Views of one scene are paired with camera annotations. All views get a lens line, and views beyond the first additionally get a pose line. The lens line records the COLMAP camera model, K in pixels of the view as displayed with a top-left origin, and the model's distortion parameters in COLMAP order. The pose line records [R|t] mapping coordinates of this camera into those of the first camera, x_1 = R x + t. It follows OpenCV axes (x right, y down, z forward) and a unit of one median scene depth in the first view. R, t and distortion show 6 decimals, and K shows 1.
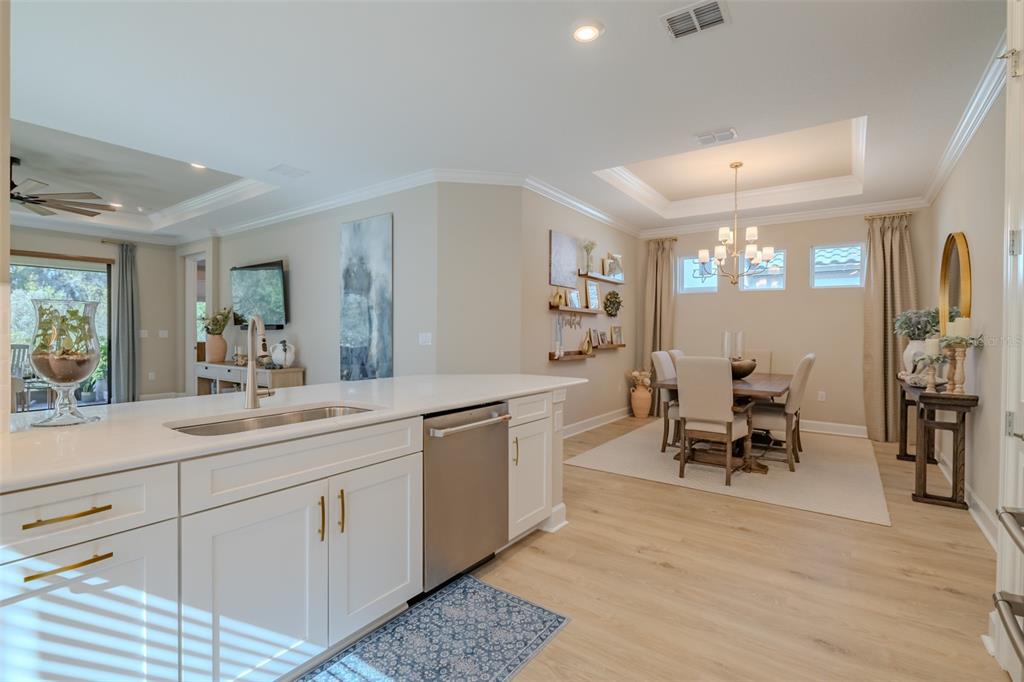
lens RADIAL K [[473.5, 0, 511.5], [0, 473.5, 337.7], [0, 0, 1]] dist [-0.004568, -0.000189]
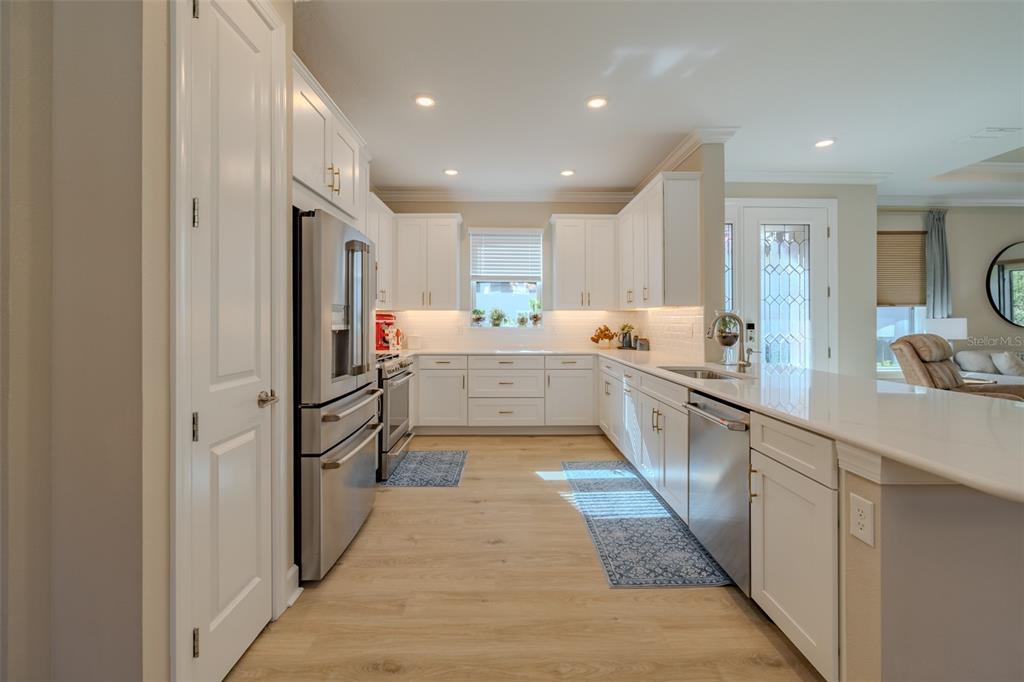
lens RADIAL K [[437.8, 0, 512.0], [0, 437.8, 319.1], [0, 0, 1]] dist [-0.000789, 0.000056]
pose [[-0.802293, -0.013573, -0.596777, 0.686329], [-0.015070, 0.999883, -0.002482, -0.009601], [0.596741, 0.007002, -0.802404, 1.253880]]
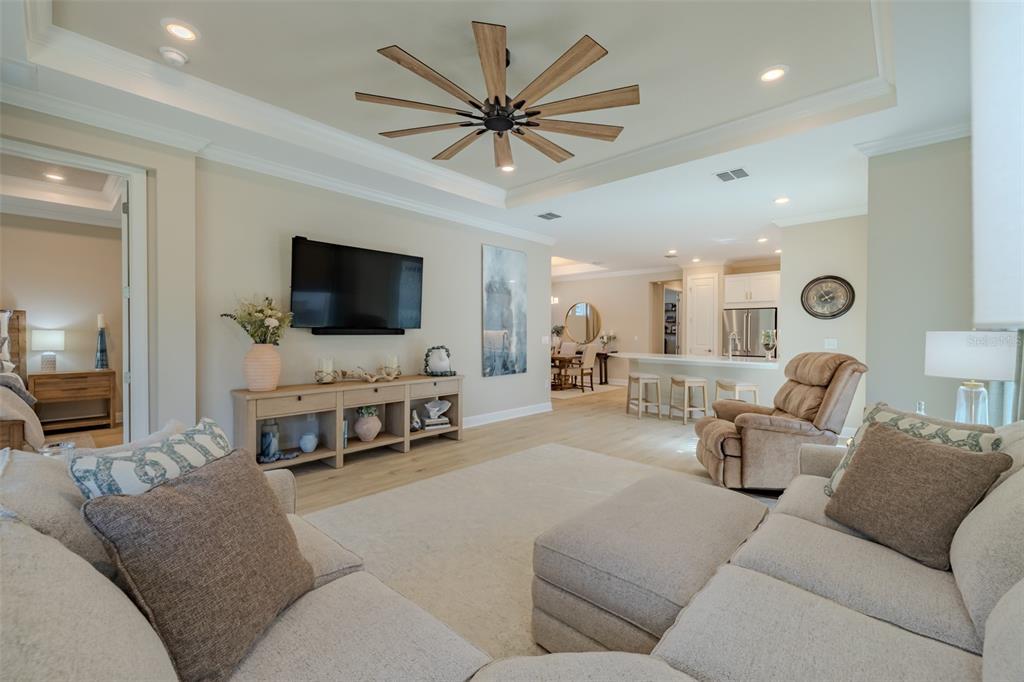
lens RADIAL K [[428.8, 0, 513.8], [0, 428.8, 336.9], [0, 0, 1]] dist [0.000022, 0.000311]
pose [[0.122028, -0.018184, 0.992360, -2.823258], [0.005440, 0.999829, 0.017652, -0.058276], [-0.992512, 0.003245, 0.122106, 1.595920]]
